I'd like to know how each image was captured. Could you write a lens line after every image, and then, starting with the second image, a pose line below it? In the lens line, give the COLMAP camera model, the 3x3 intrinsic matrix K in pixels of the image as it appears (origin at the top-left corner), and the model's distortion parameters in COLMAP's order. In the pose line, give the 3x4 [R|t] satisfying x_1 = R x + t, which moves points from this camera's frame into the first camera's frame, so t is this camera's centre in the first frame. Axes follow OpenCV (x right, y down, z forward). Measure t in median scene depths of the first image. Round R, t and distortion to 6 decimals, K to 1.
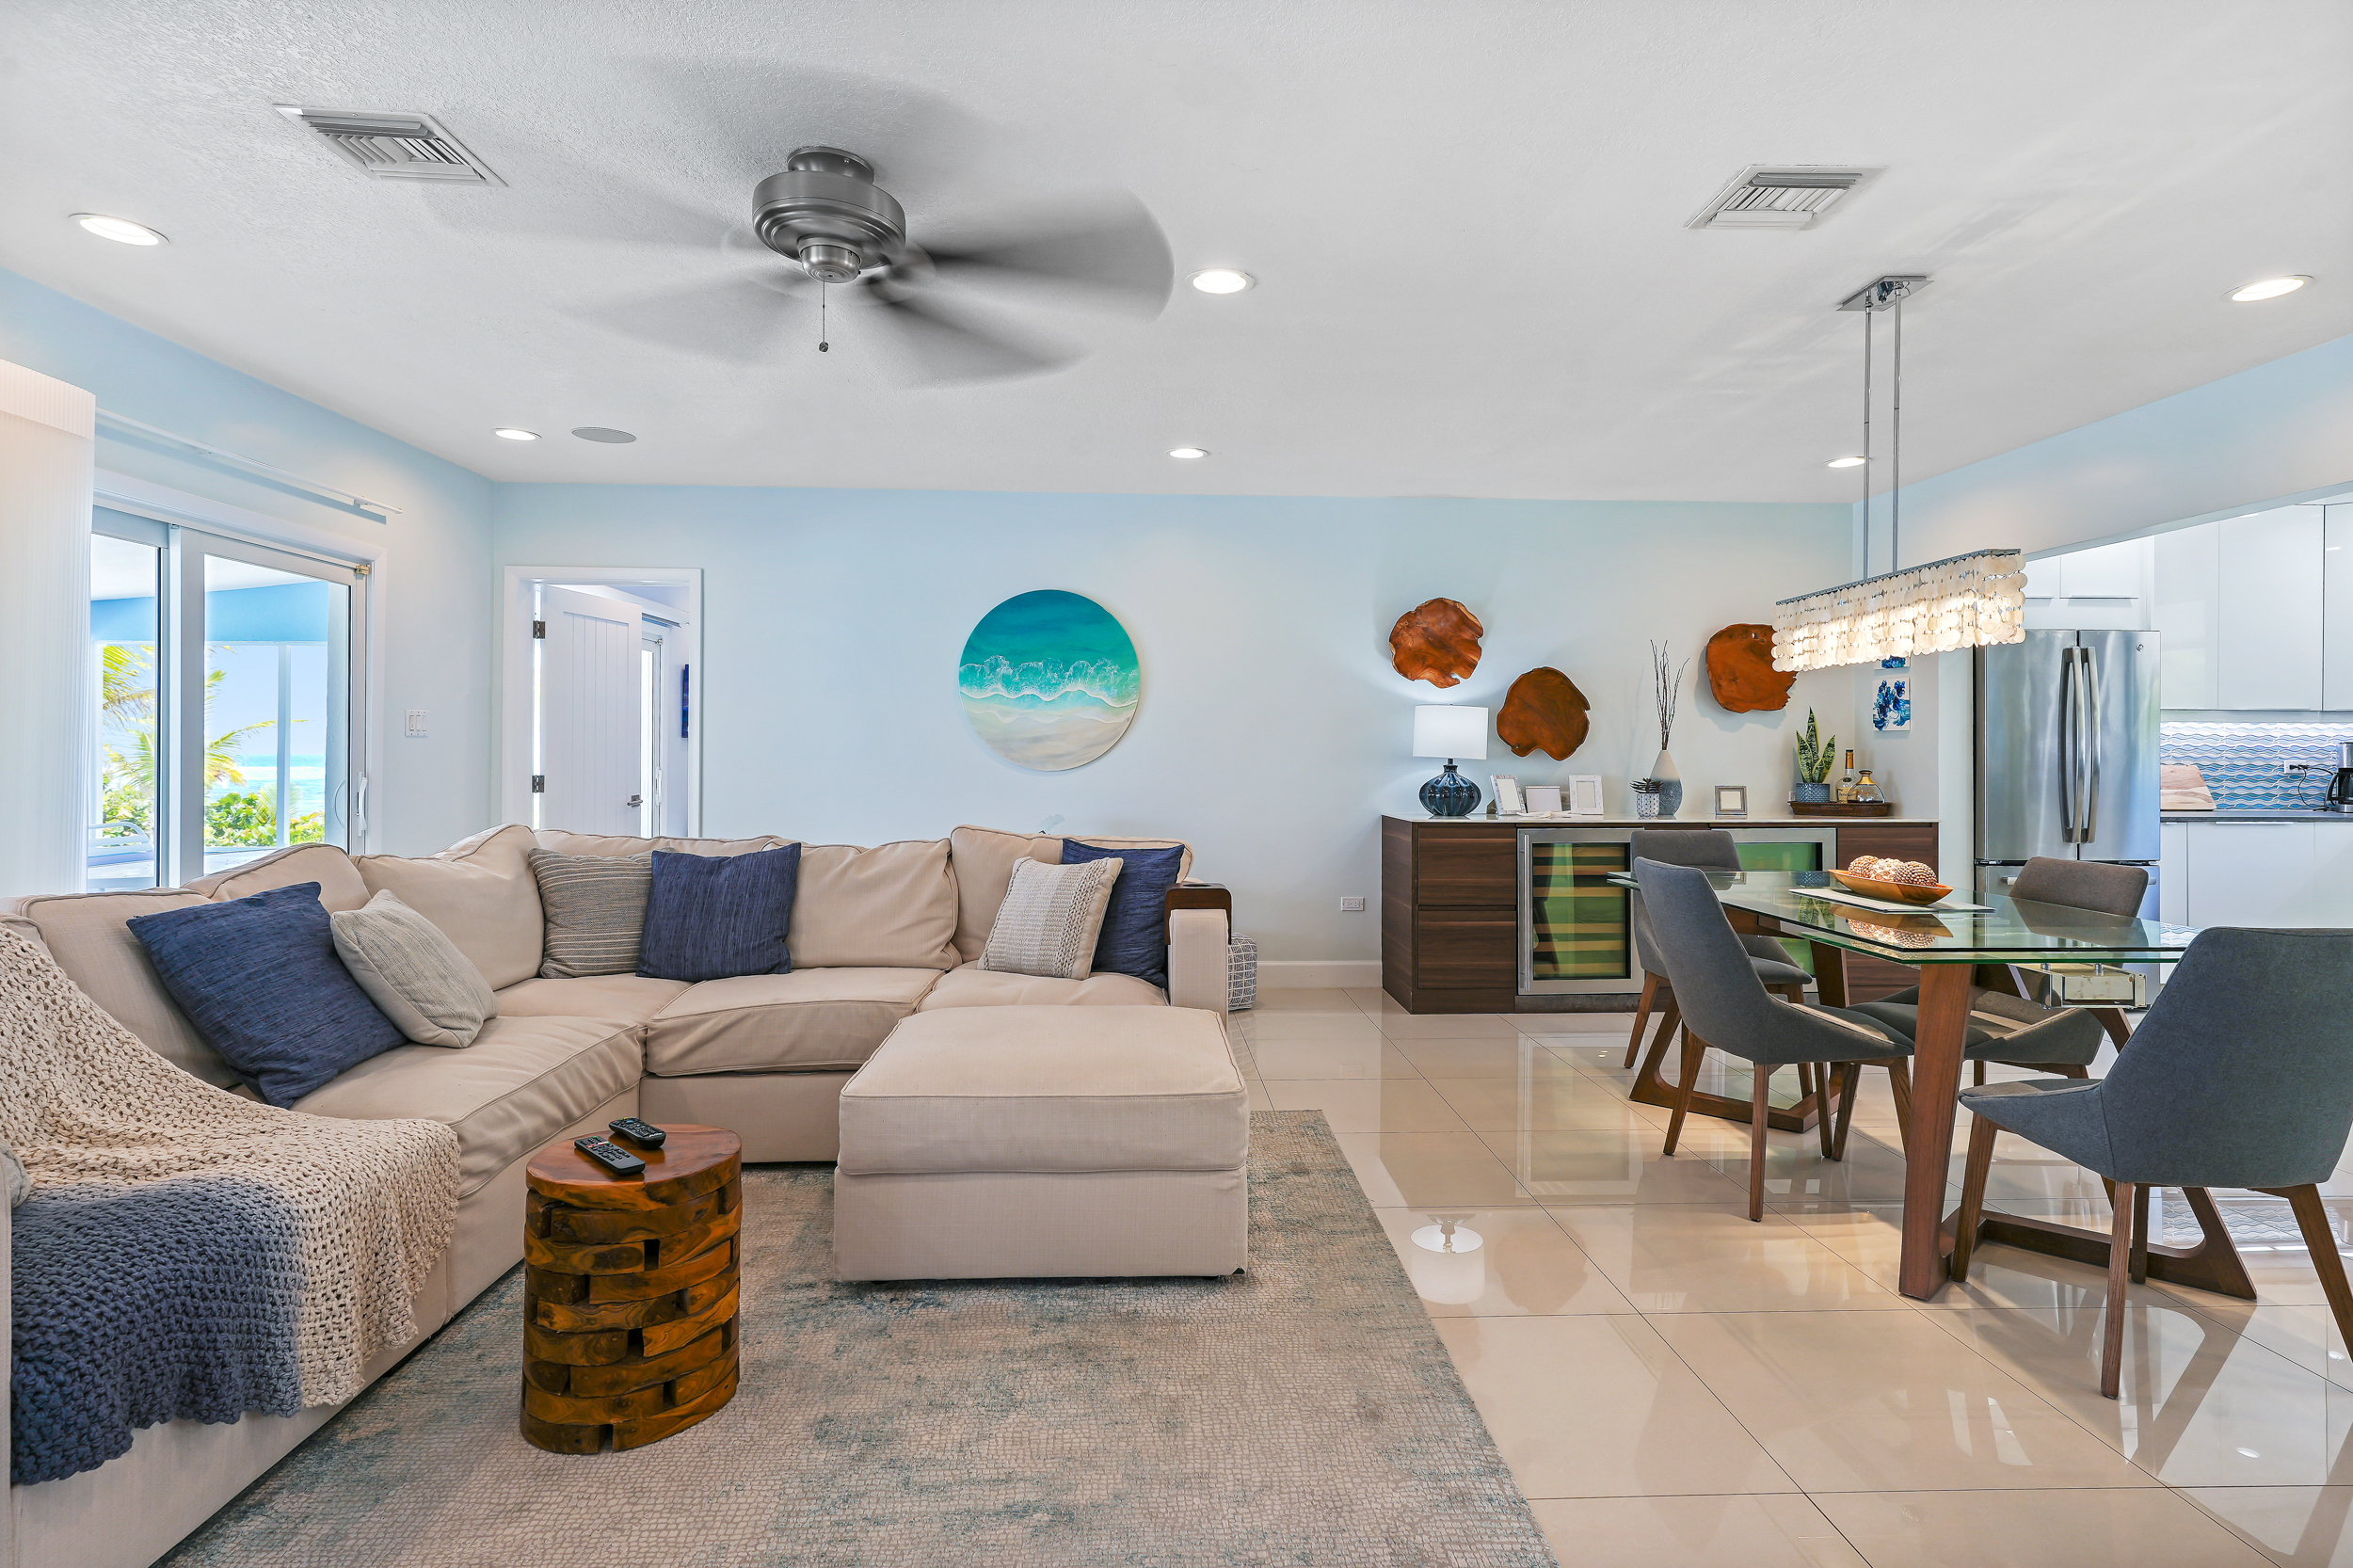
lens RADIAL K [[1161.5, 0, 1178.2], [0, 1161.5, 750.7], [0, 0, 1]] dist [0.009503, 0.000423]
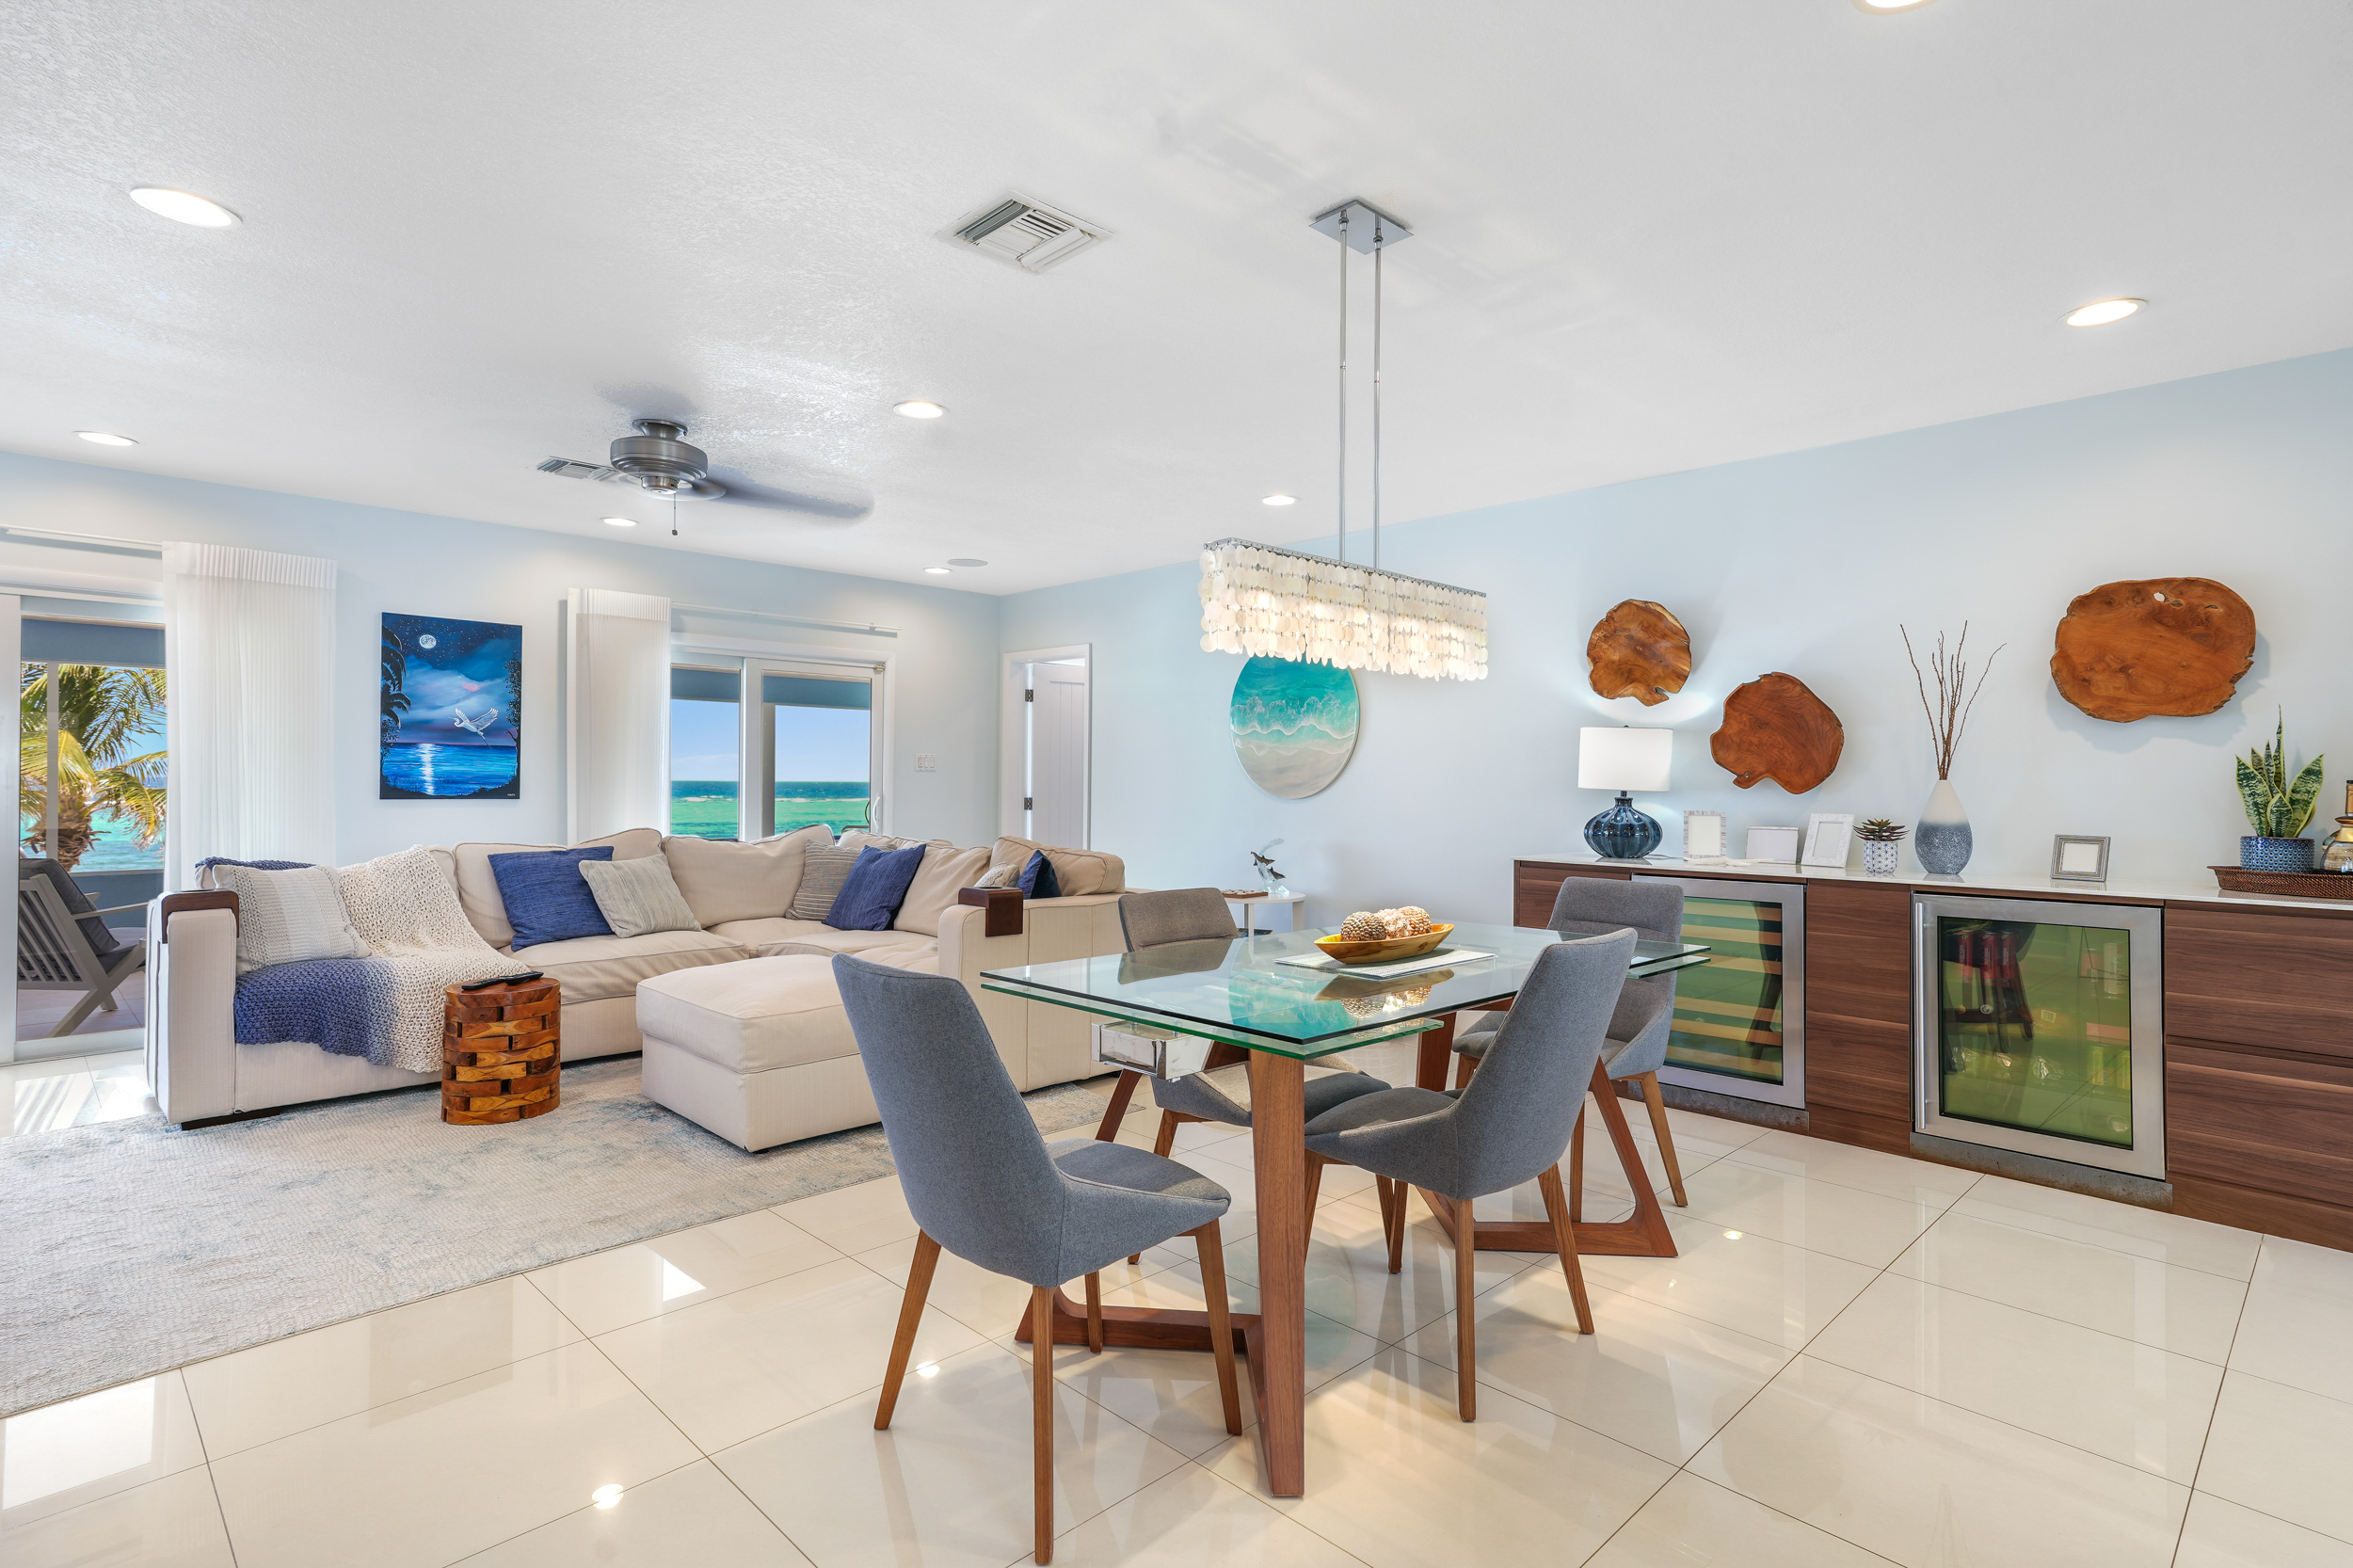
lens RADIAL K [[1143.1, 0, 1176.5], [0, 1143.1, 784.0], [0, 0, 1]] dist [0.031498, 0.000328]
pose [[0.671313, 0.003043, -0.741168, 0.631268], [-0.002556, 0.999995, 0.001791, 0.001578], [0.741170, 0.000692, 0.671317, 0.198487]]
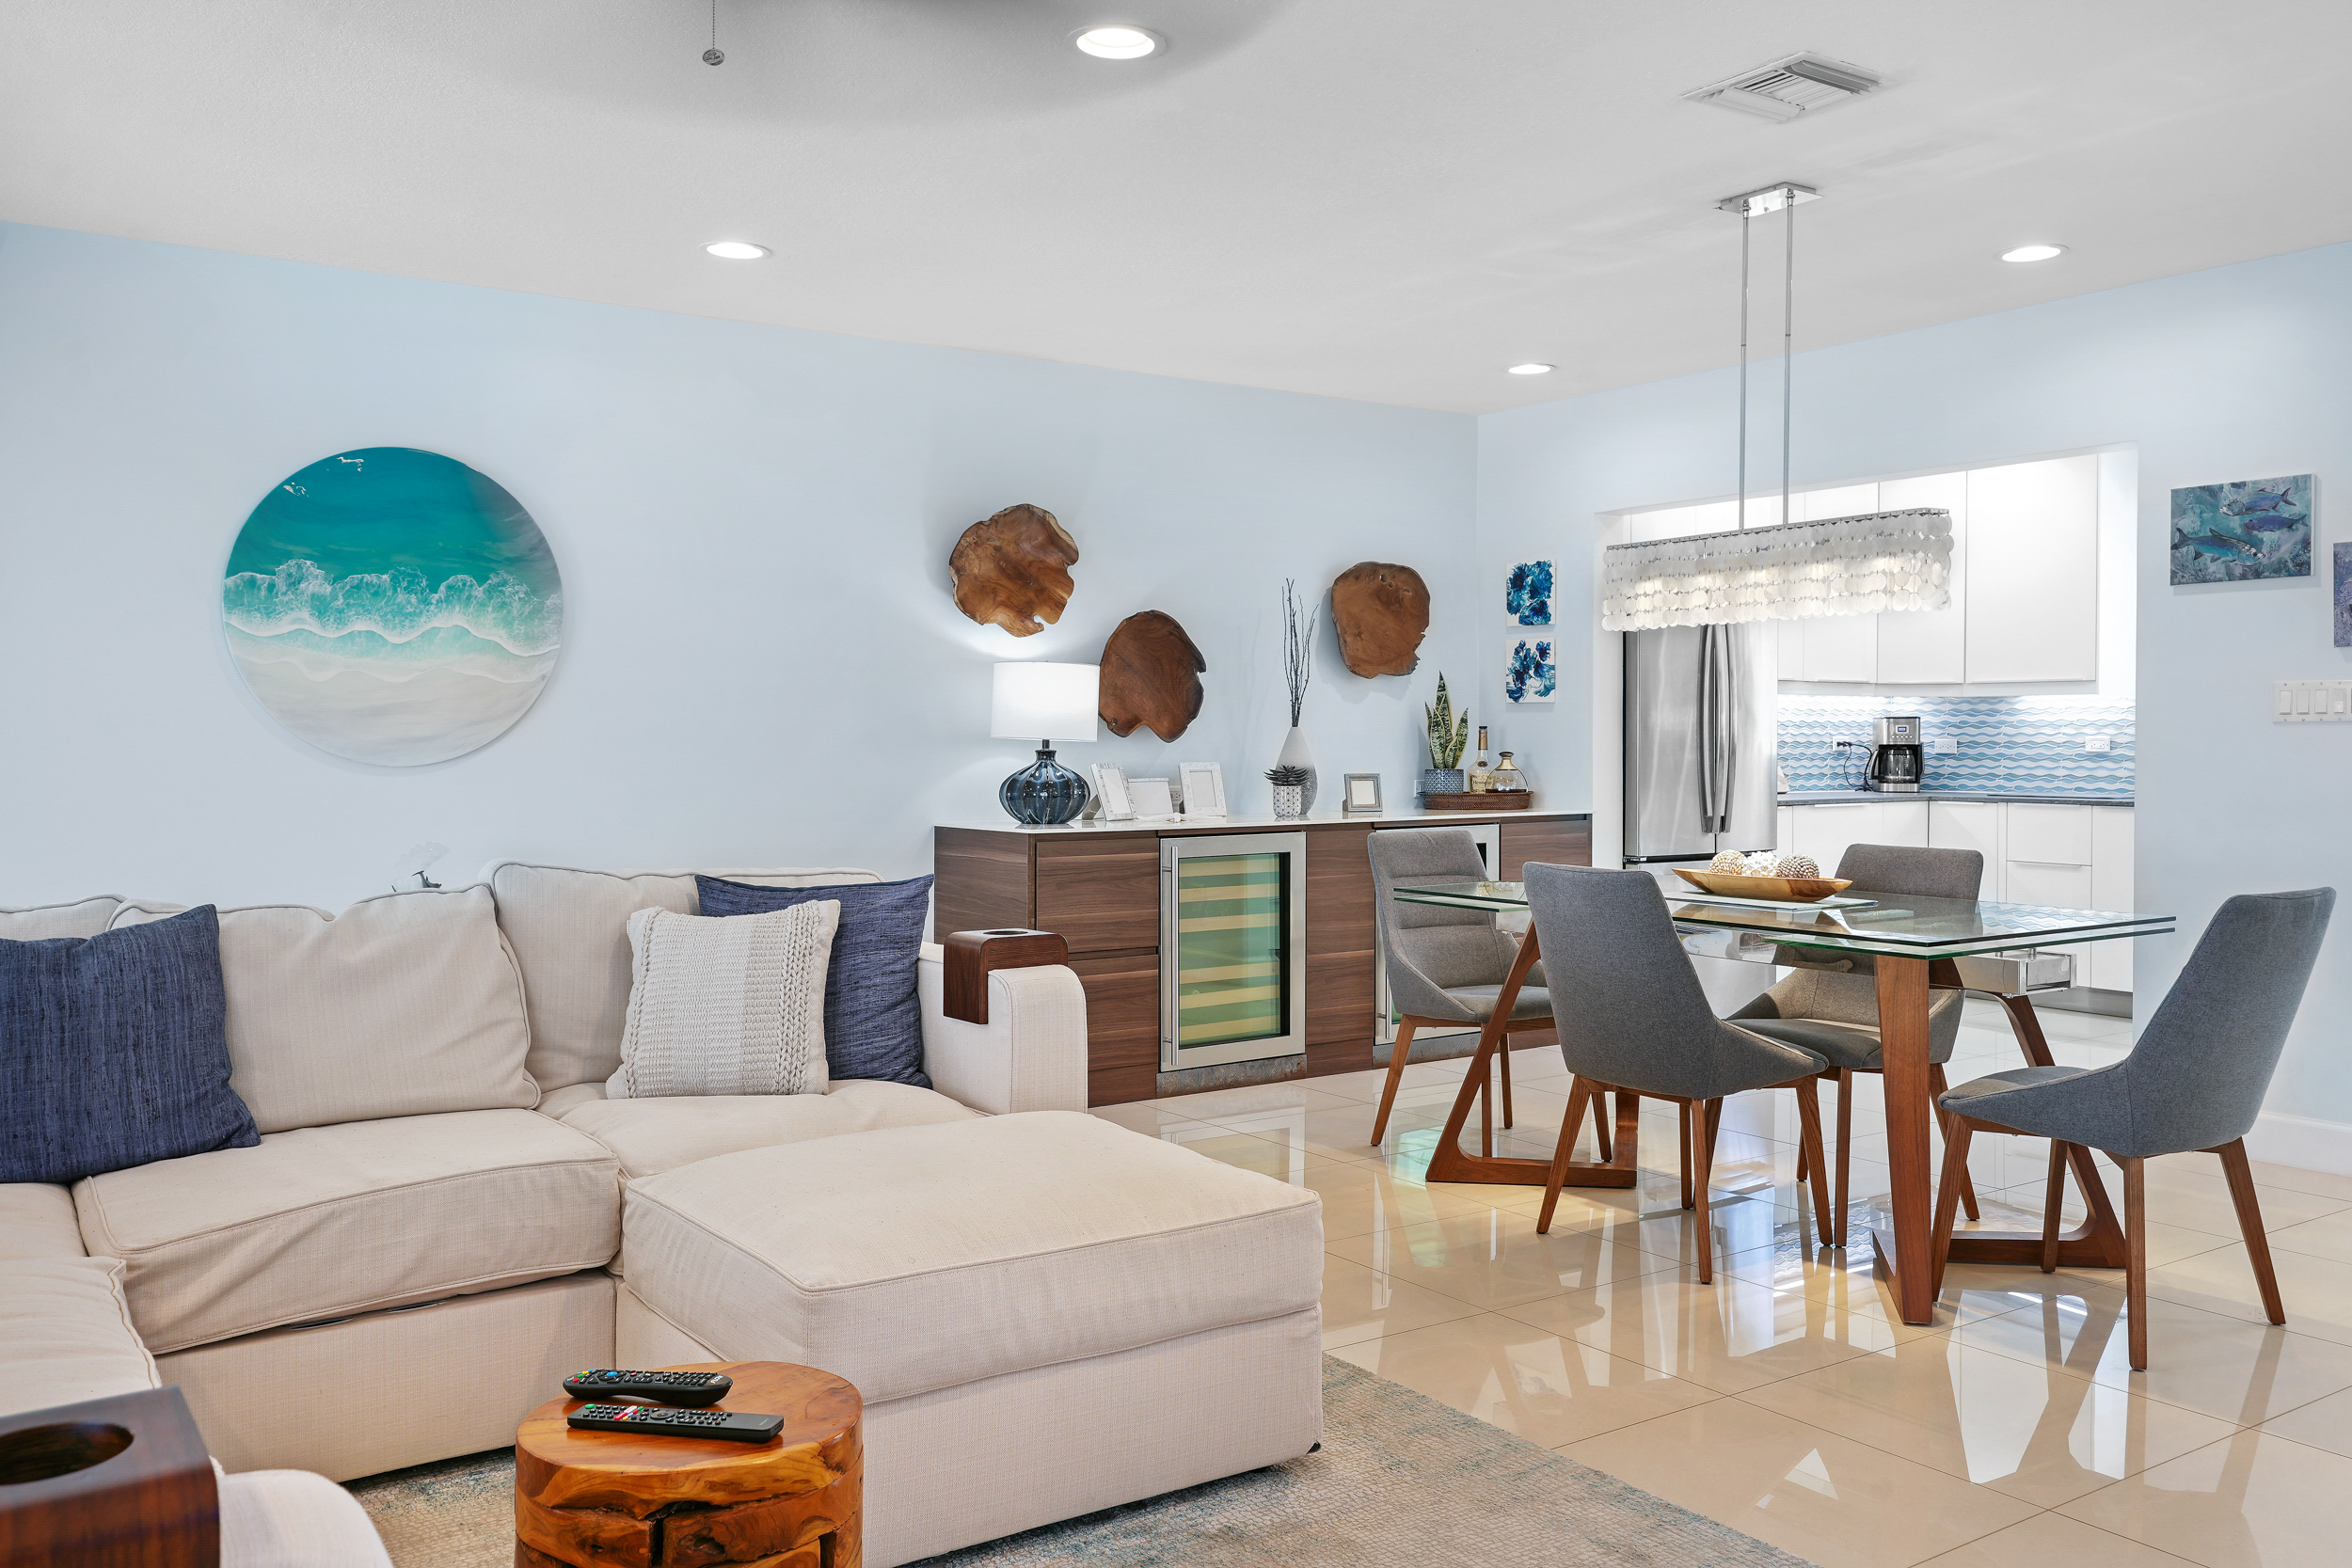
lens RADIAL K [[1853.0, 0, 1185.5], [0, 1853.0, 750.0], [0, 0, 1]] dist [0.010711, 0.001295]
pose [[0.854492, -0.009021, 0.519386, -0.260771], [0.002986, 0.999918, 0.012455, -0.000991], [-0.519456, -0.009092, 0.854449, 0.024183]]
